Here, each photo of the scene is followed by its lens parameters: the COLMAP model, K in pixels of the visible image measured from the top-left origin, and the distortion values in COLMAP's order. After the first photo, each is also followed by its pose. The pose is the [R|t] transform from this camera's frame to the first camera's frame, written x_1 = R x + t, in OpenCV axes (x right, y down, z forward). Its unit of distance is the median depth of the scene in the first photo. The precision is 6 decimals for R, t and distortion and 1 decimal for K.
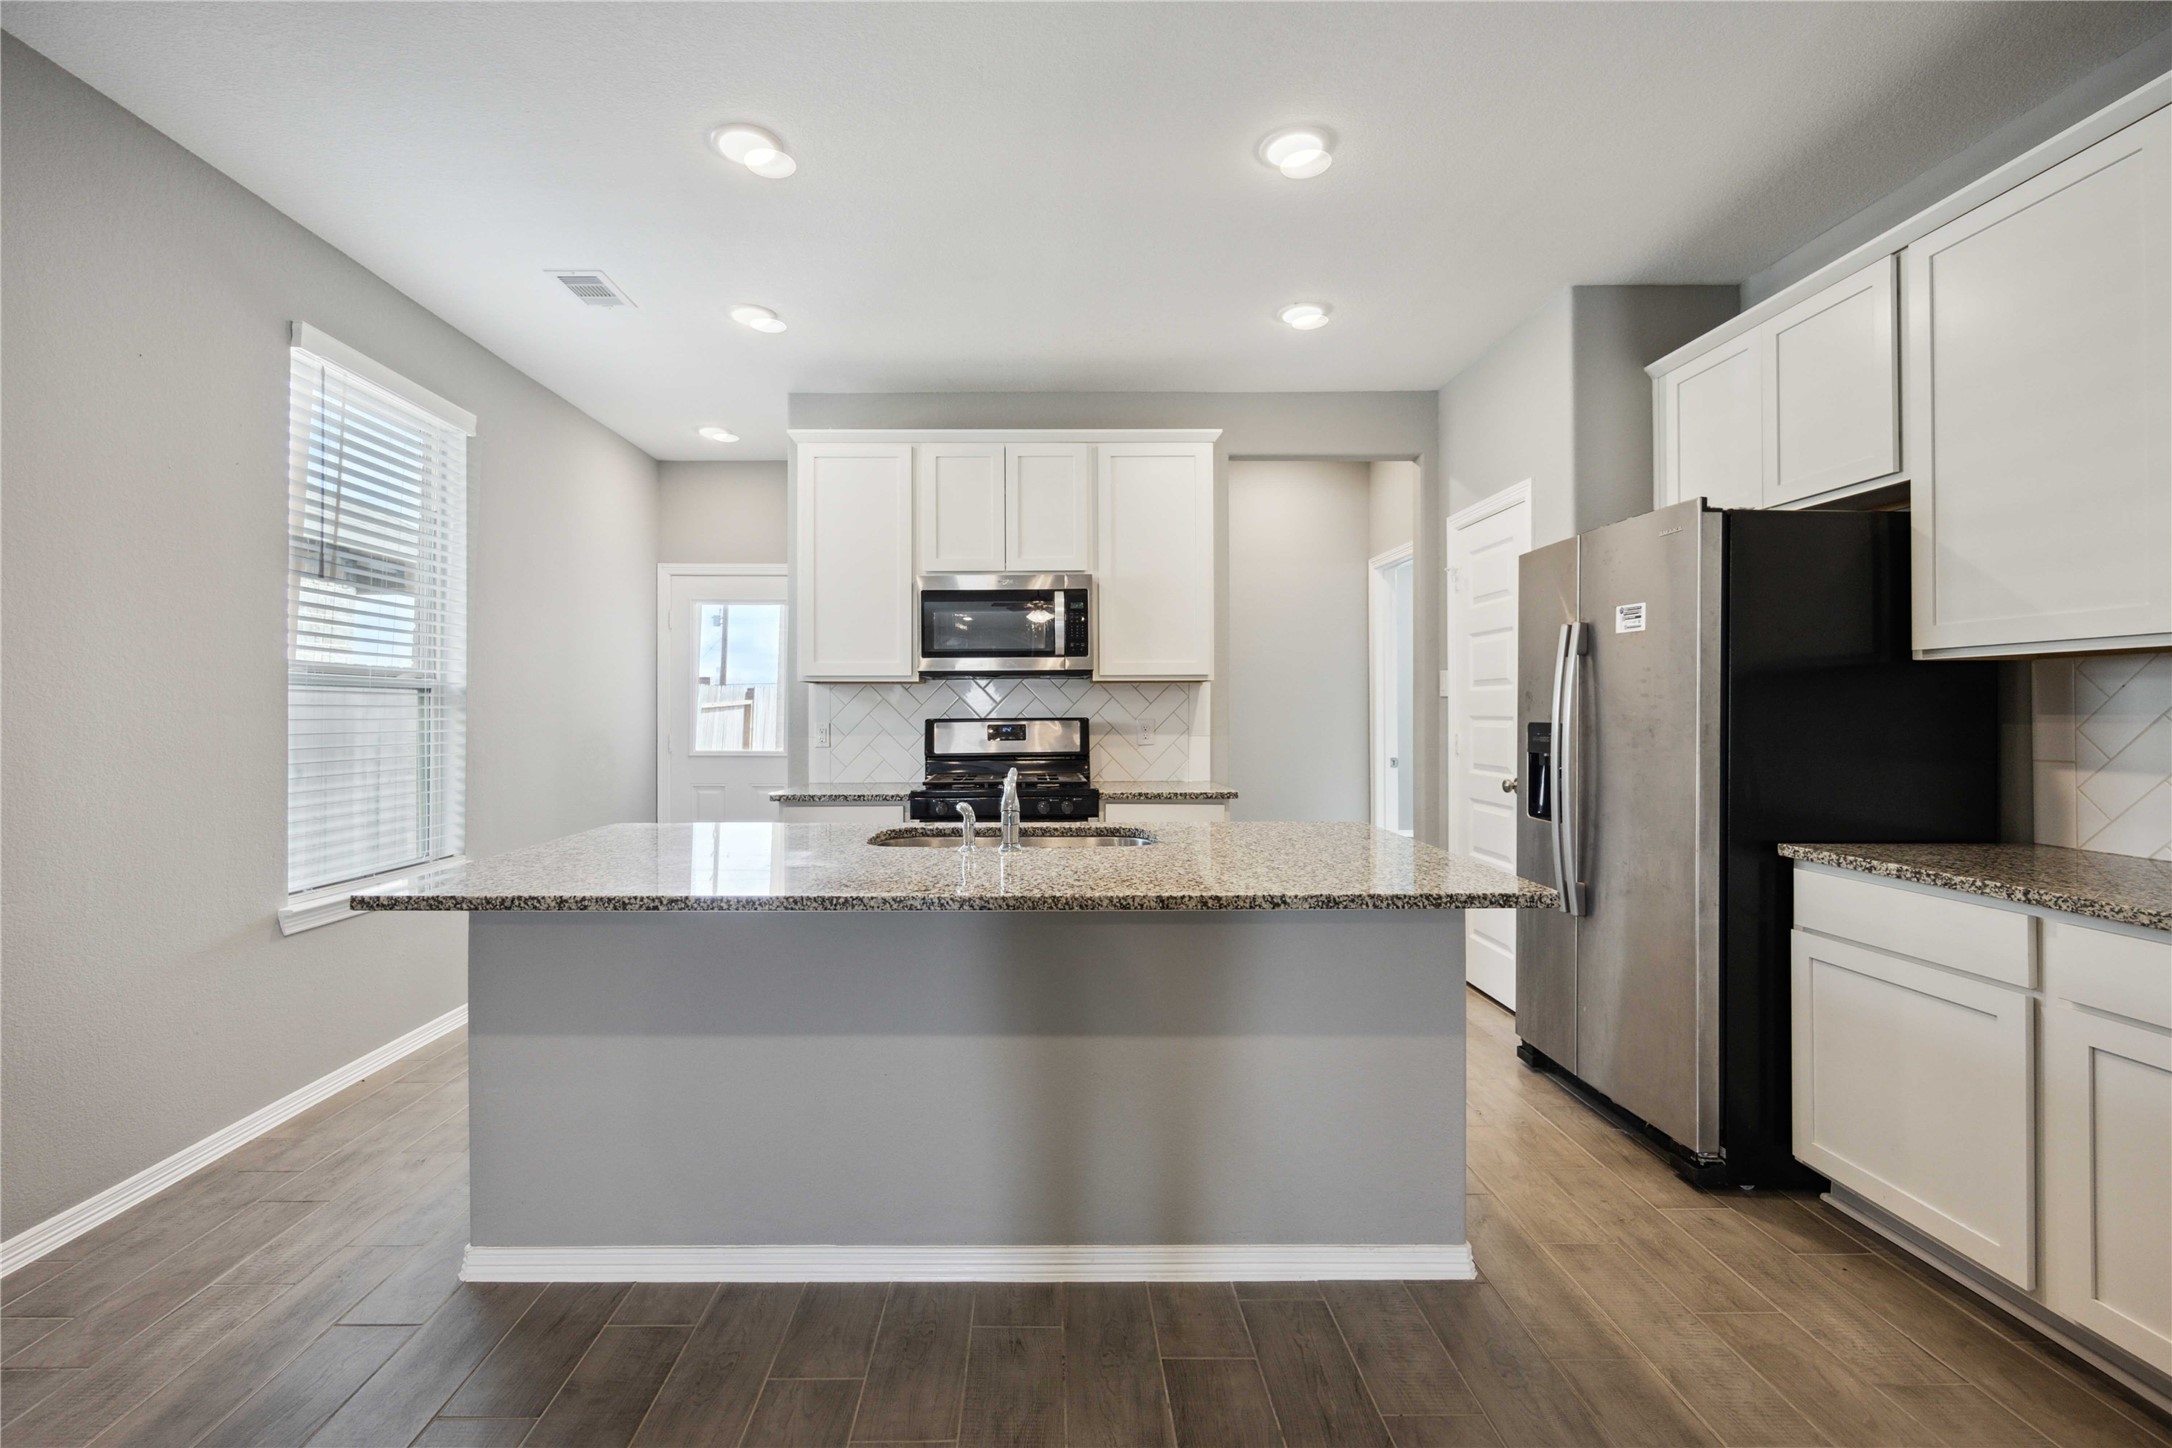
lens RADIAL K [[869.9, 0, 1068.2], [0, 869.9, 714.2], [0, 0, 1]] dist [0.001133, 0.000031]
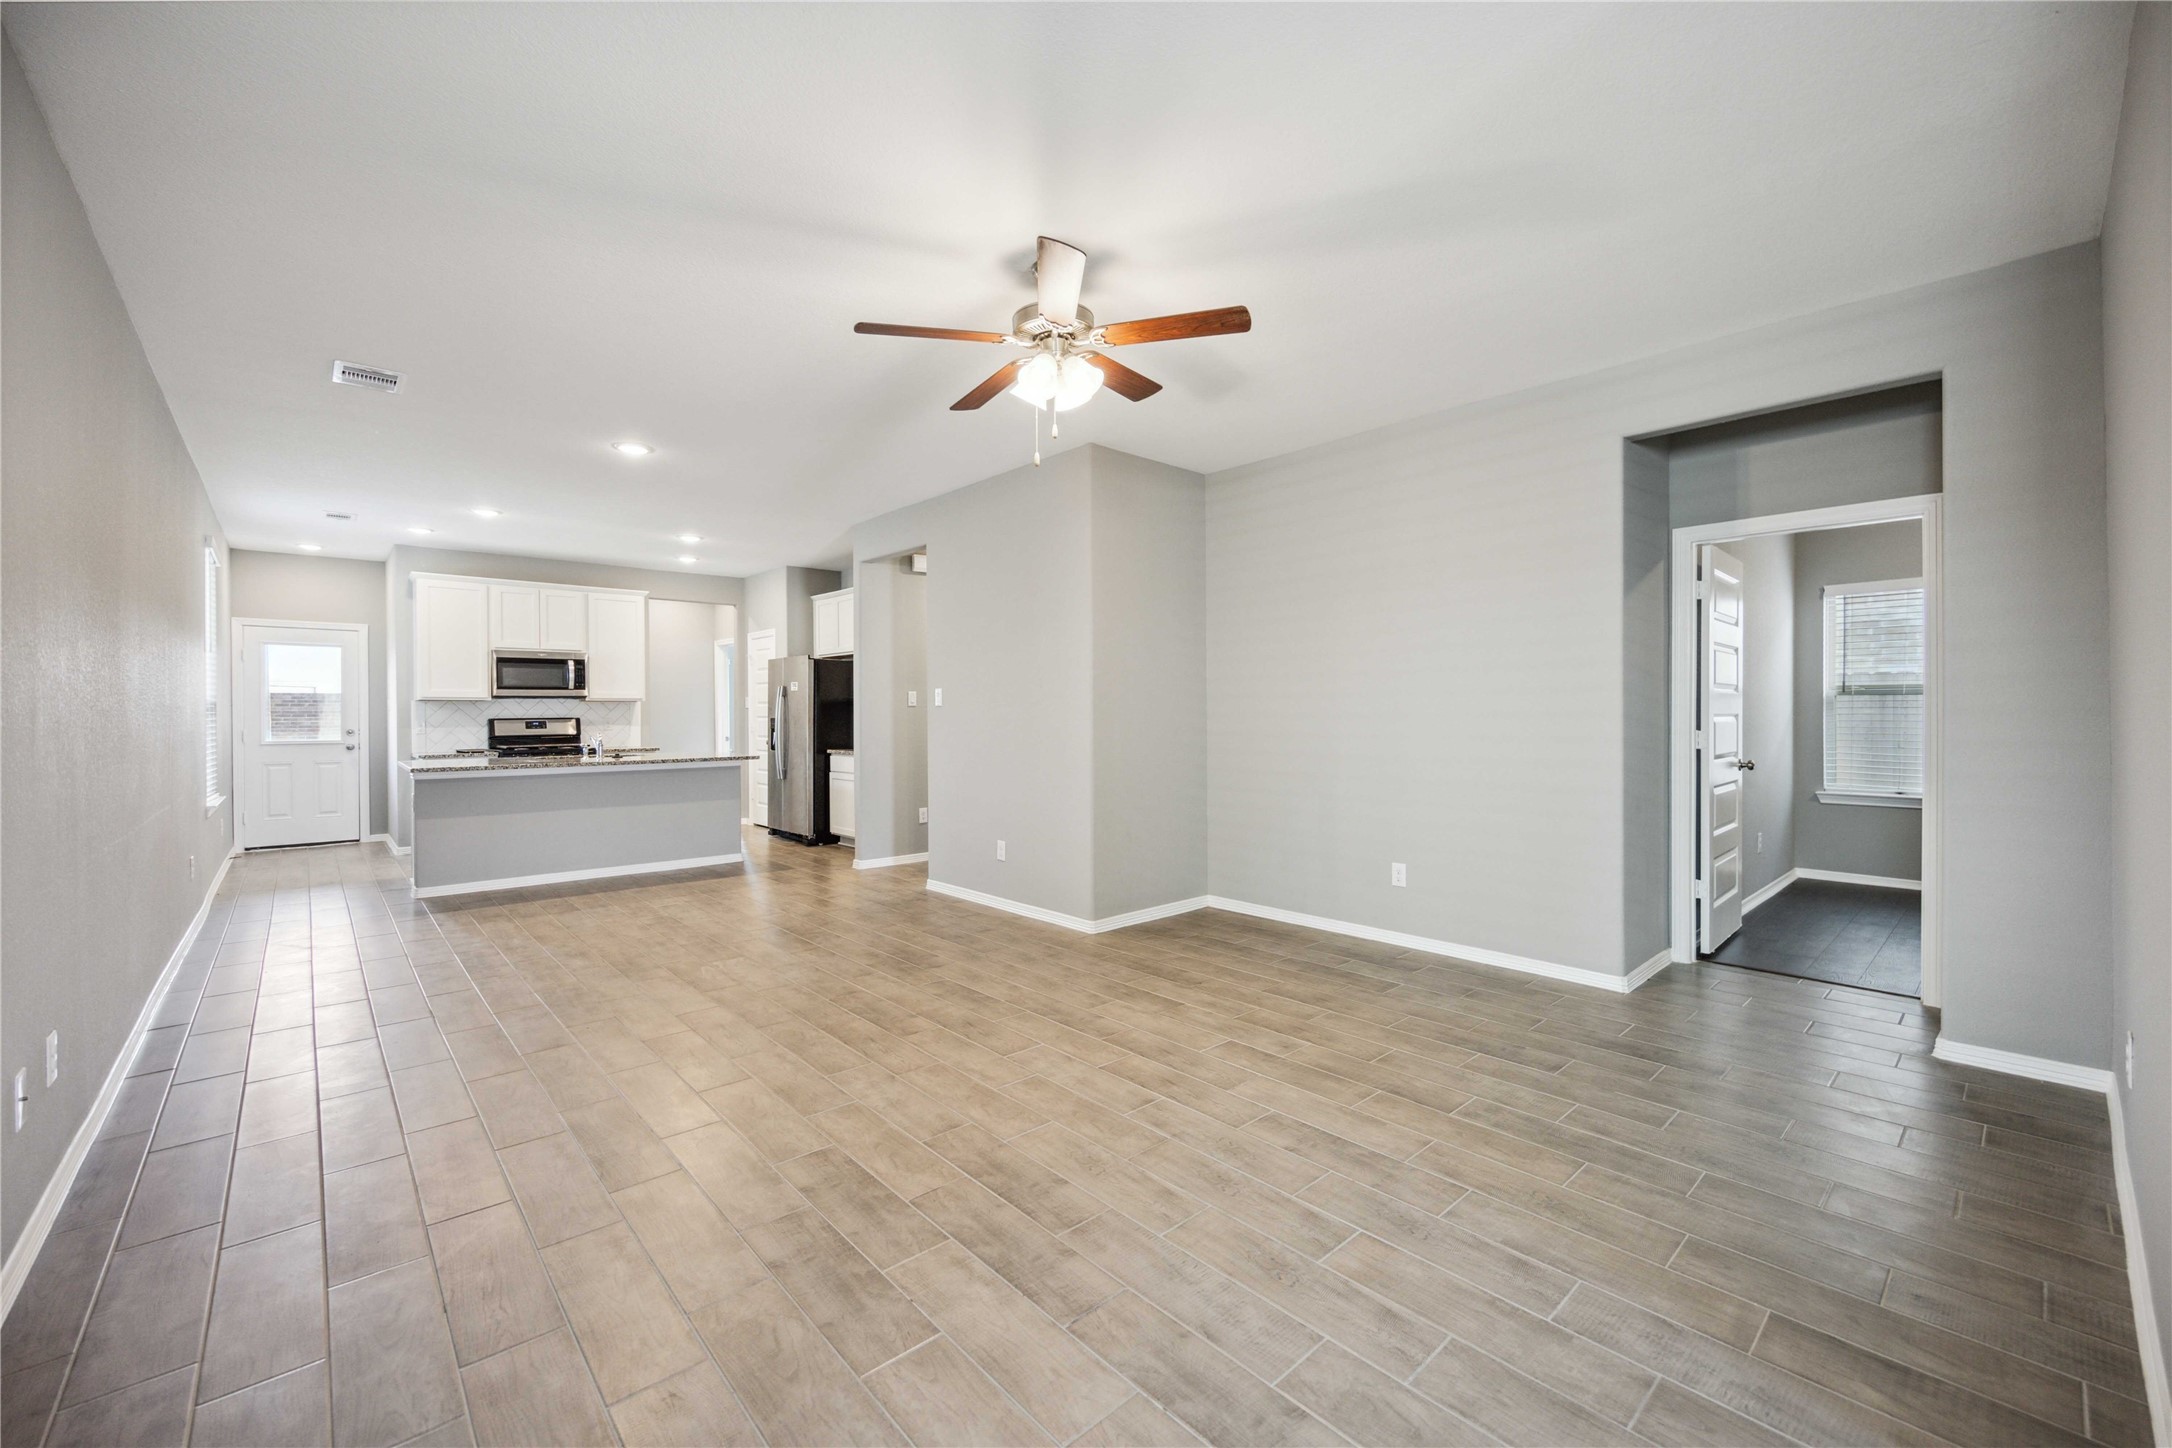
lens RADIAL K [[869.9, 0, 1068.8], [0, 869.9, 721.4], [0, 0, 1]] dist [0.001133, 0.000031]
pose [[0.751108, -0.008358, 0.660127, -0.511677], [0.005007, 0.999963, 0.006963, 0.004291], [-0.660161, -0.001924, 0.751122, -1.467163]]
